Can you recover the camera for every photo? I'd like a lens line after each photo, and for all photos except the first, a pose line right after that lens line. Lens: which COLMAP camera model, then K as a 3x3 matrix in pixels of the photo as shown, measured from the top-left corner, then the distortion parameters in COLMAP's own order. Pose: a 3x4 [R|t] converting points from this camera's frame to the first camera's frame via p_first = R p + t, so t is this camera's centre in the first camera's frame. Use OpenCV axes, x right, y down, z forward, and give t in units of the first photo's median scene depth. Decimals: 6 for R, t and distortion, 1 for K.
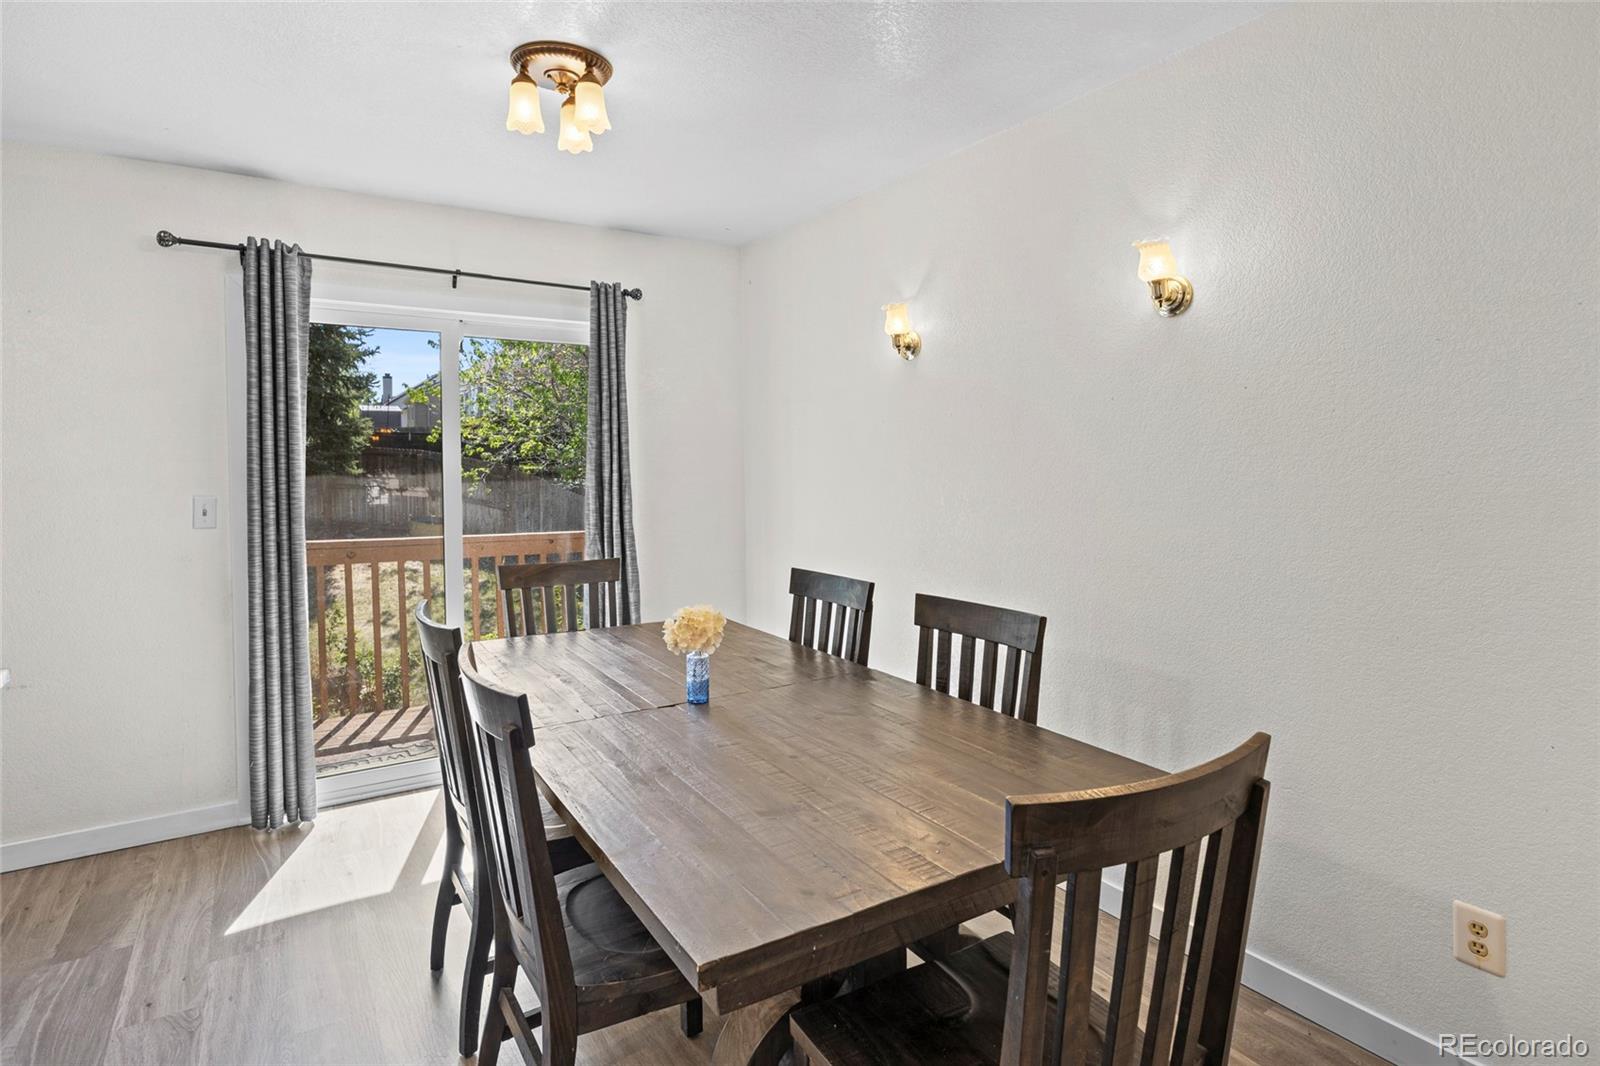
lens RADIAL K [[843.8, 0, 829.3], [0, 843.8, 467.8], [0, 0, 1]] dist [-0.000352, 0.000331]
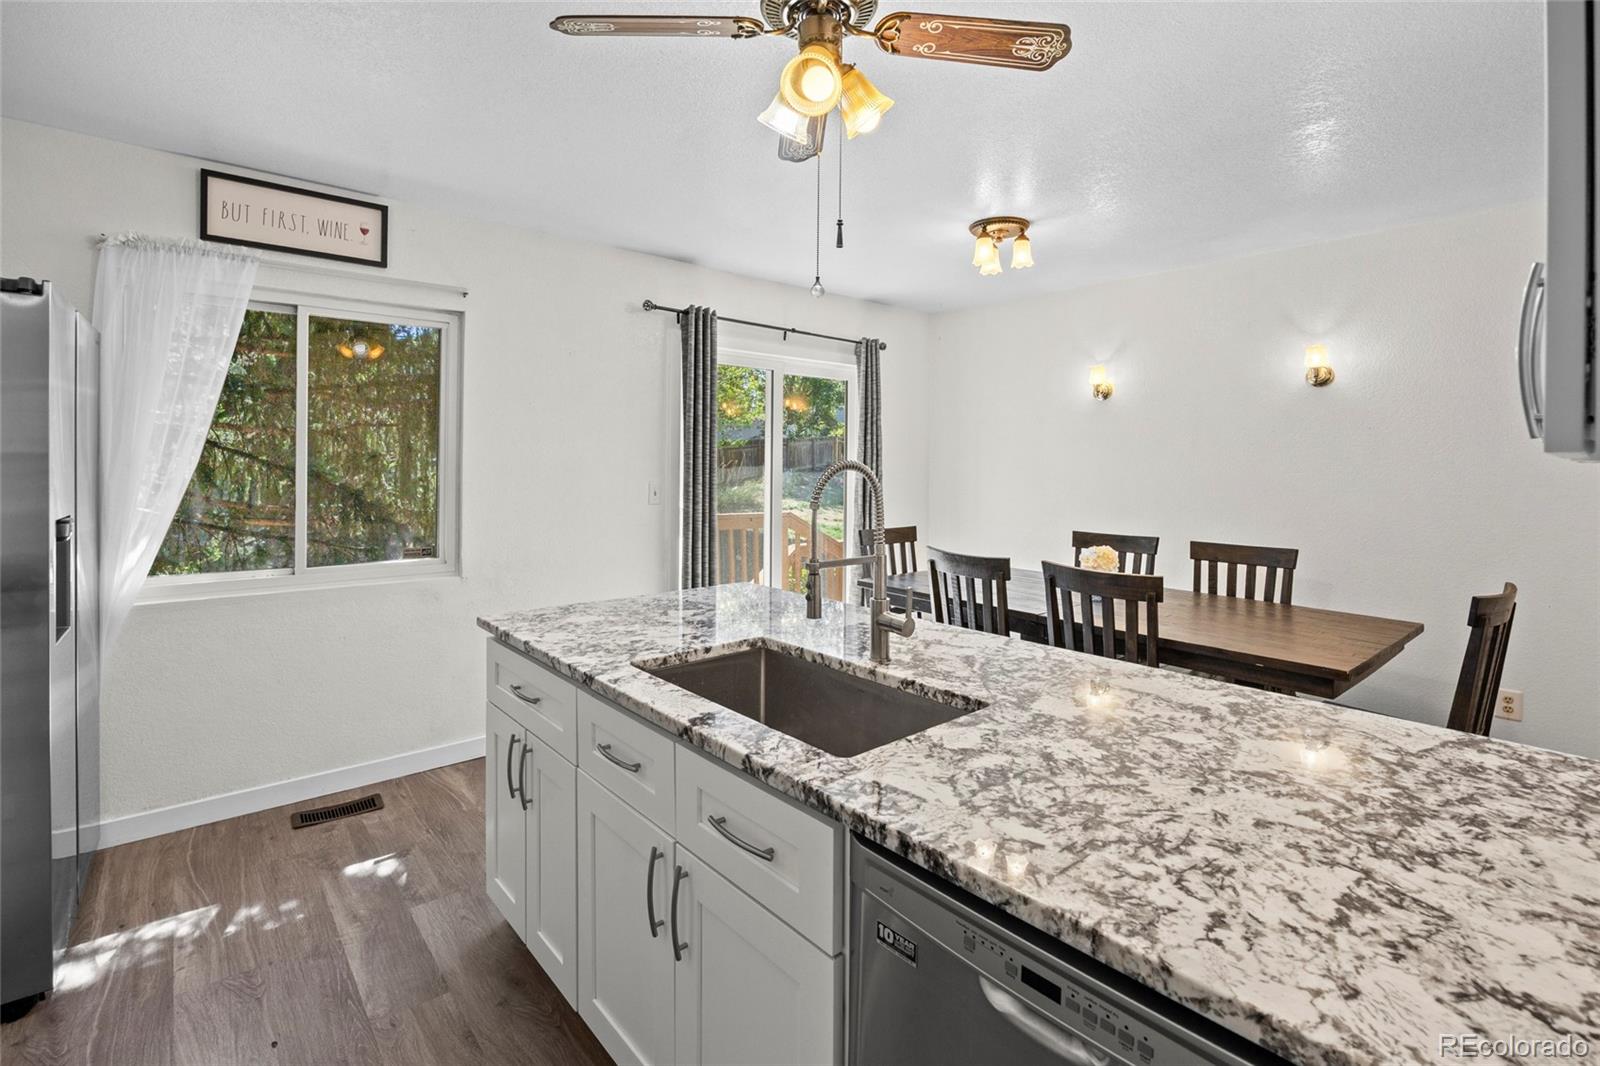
lens RADIAL K [[723.4, 0, 823.5], [0, 723.4, 461.1], [0, 0, 1]] dist [-0.005257, -0.000204]
pose [[0.988937, 0.013657, 0.147705, -0.661740], [-0.012446, 0.999881, -0.009120, 0.005621], [-0.147812, 0.007180, 0.988989, -0.277756]]
